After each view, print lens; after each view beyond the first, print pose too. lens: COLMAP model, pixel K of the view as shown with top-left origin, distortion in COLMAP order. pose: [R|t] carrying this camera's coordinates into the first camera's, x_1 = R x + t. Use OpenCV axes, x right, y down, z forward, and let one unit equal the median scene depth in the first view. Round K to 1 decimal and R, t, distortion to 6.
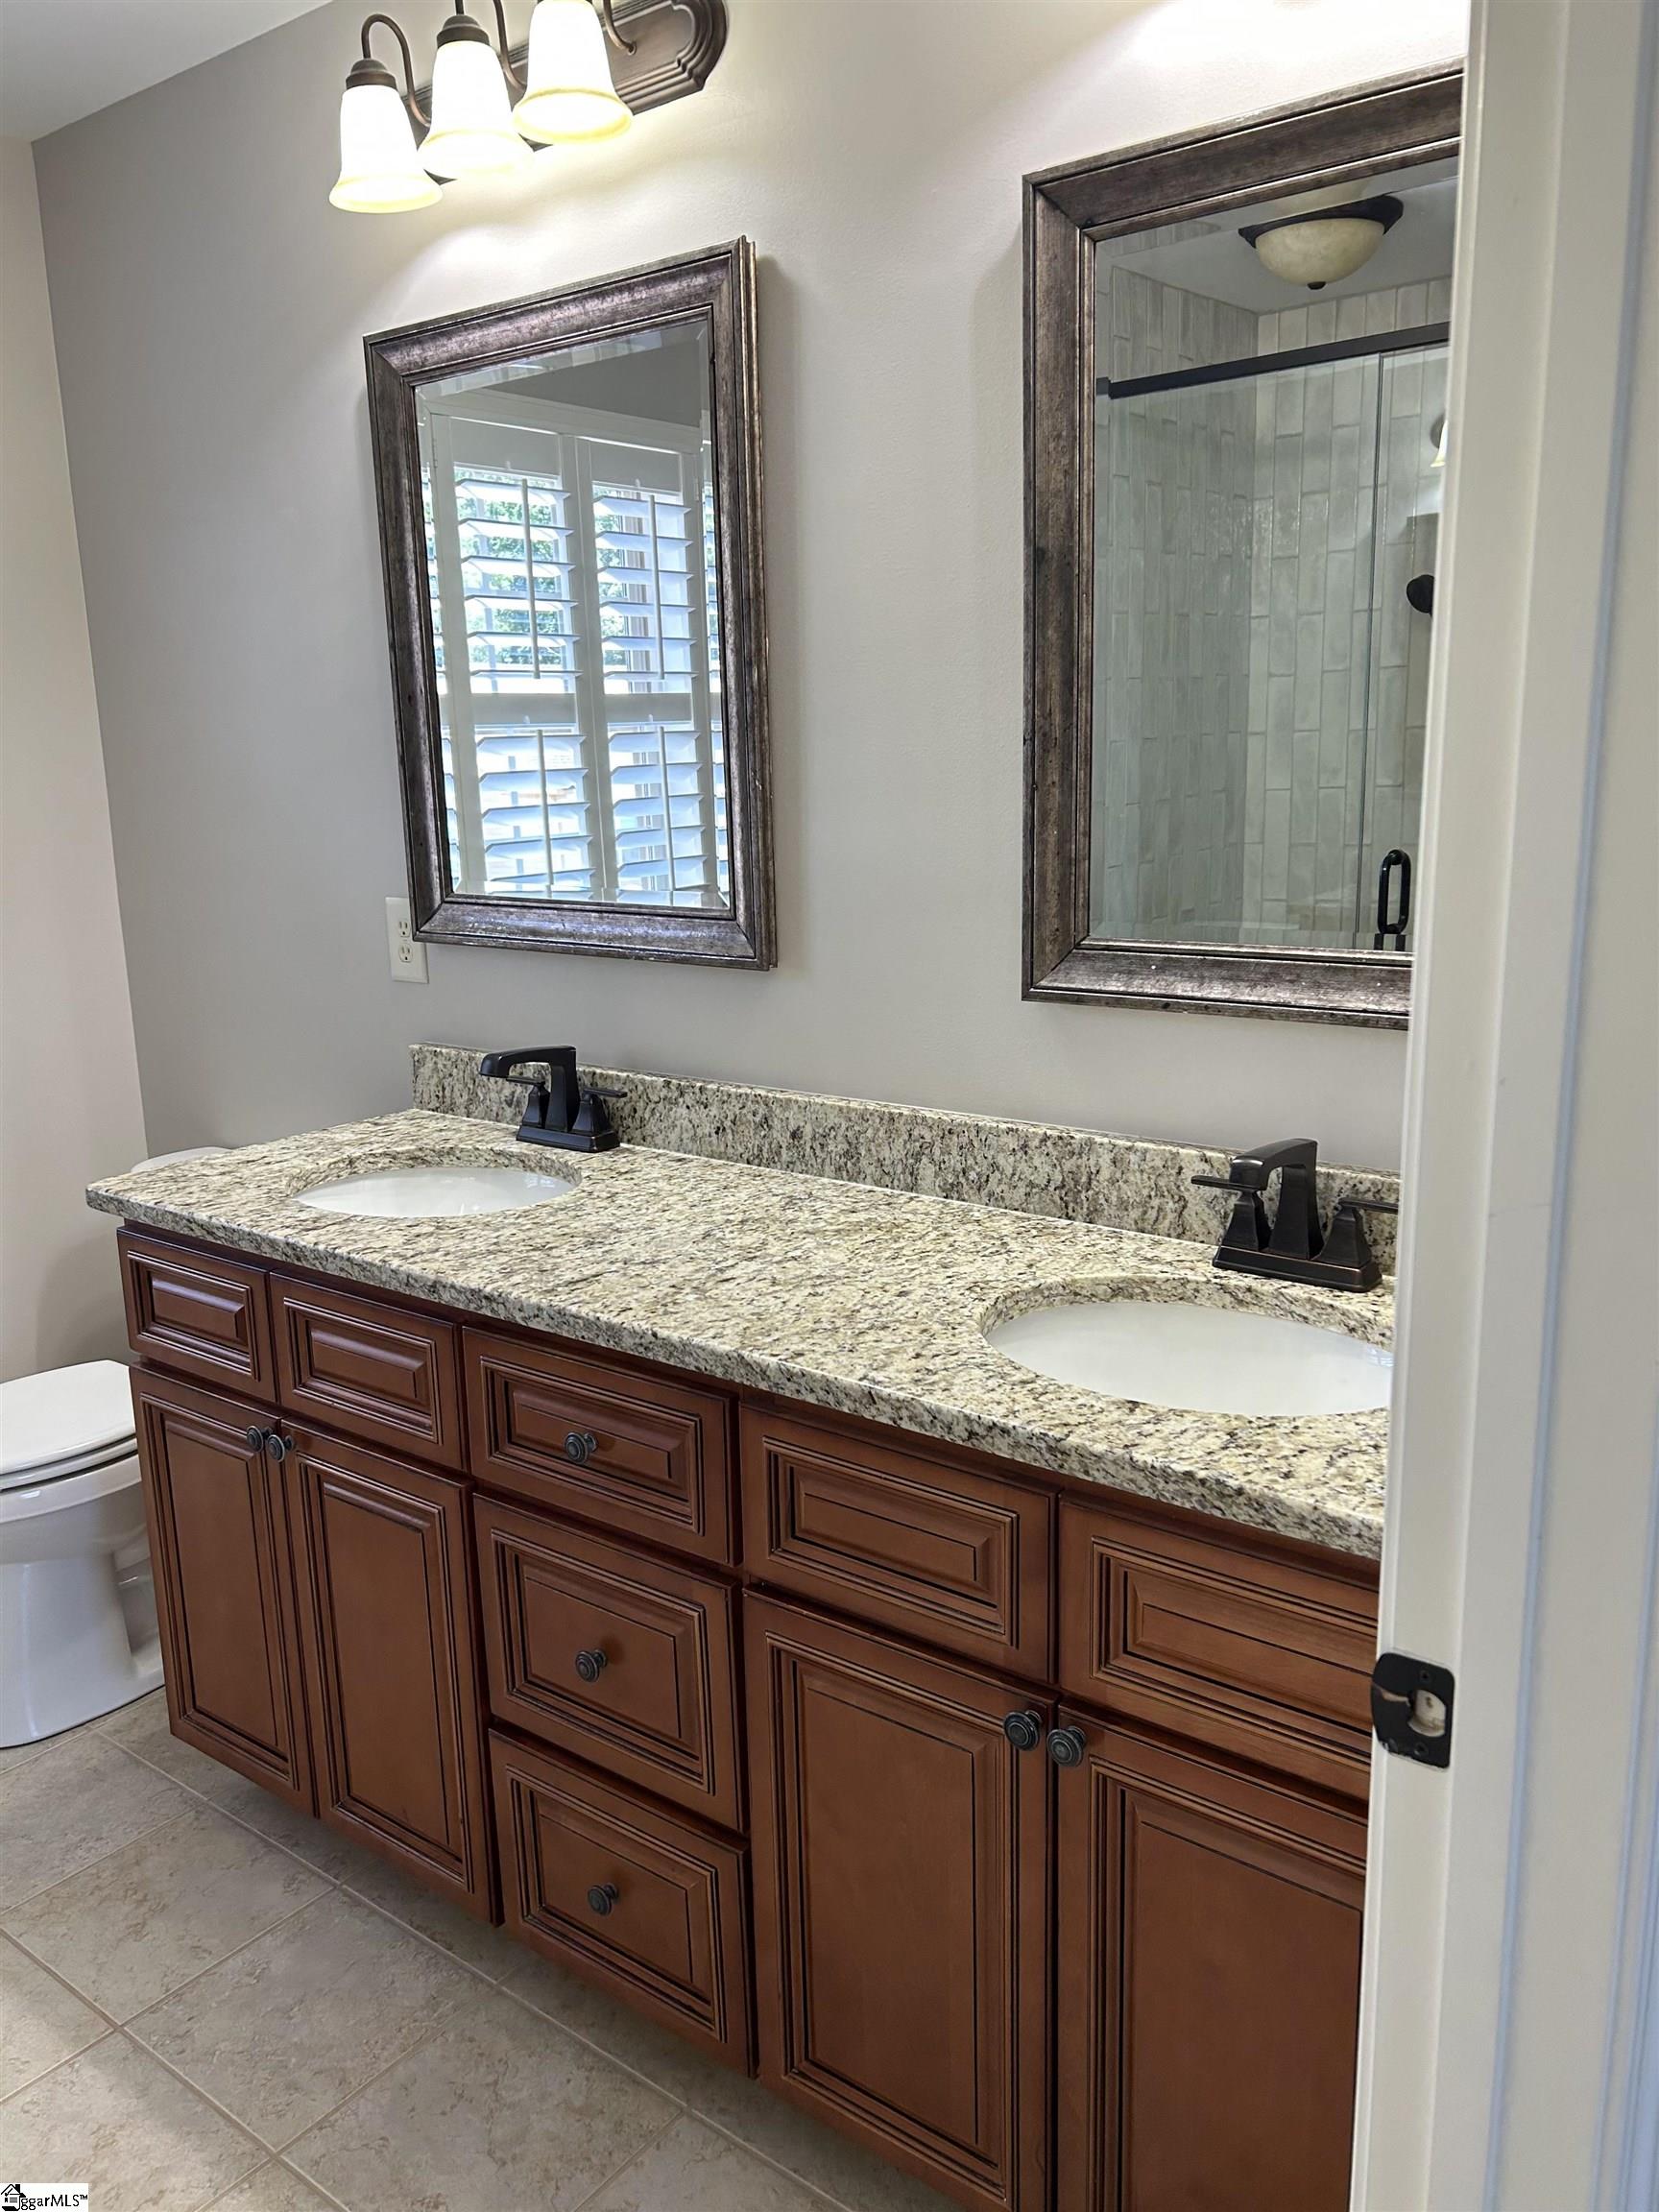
lens RADIAL K [[1666.1, 0, 839.5], [0, 1666.1, 1109.0], [0, 0, 1]] dist [0.052302, -0.040509]
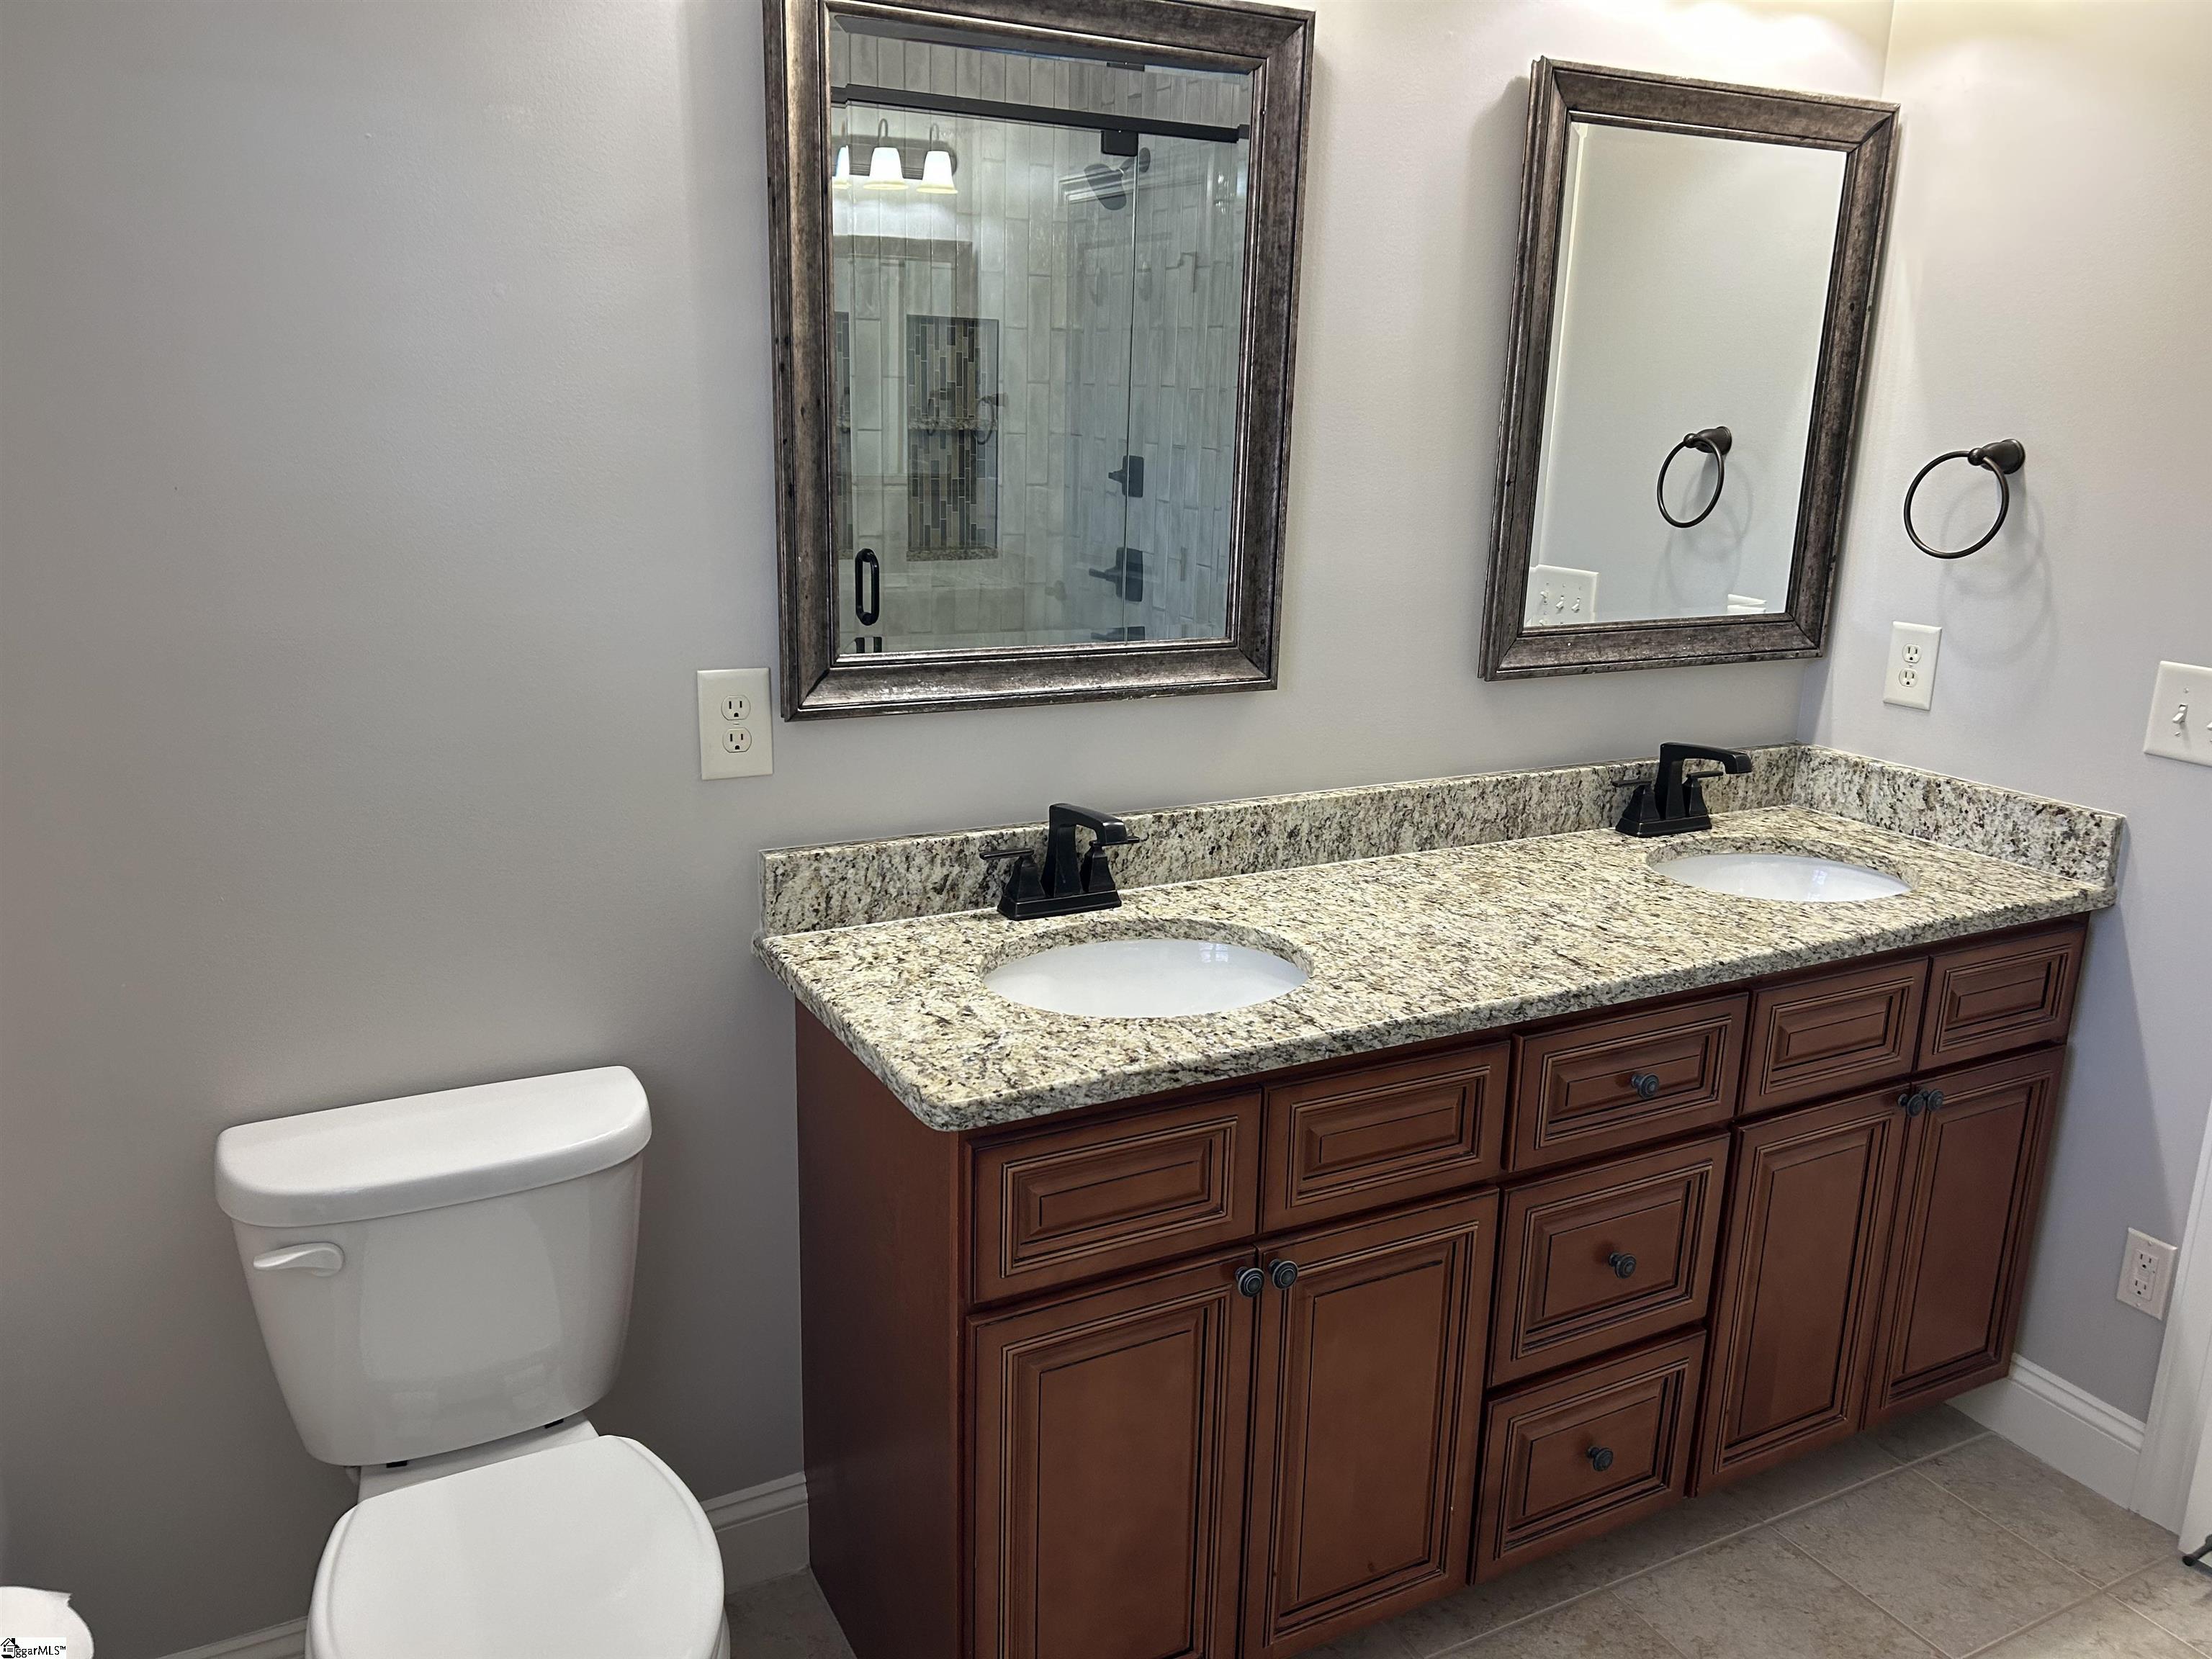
lens RADIAL K [[1666.1, 0, 1109.8], [0, 1666.1, 822.7], [0, 0, 1]] dist [0.052302, -0.040509]
pose [[0.417059, -0.195415, 0.887623, -1.167480], [0.156663, 0.977451, 0.141582, -0.184639], [-0.895276, 0.080009, 0.438269, 0.691038]]
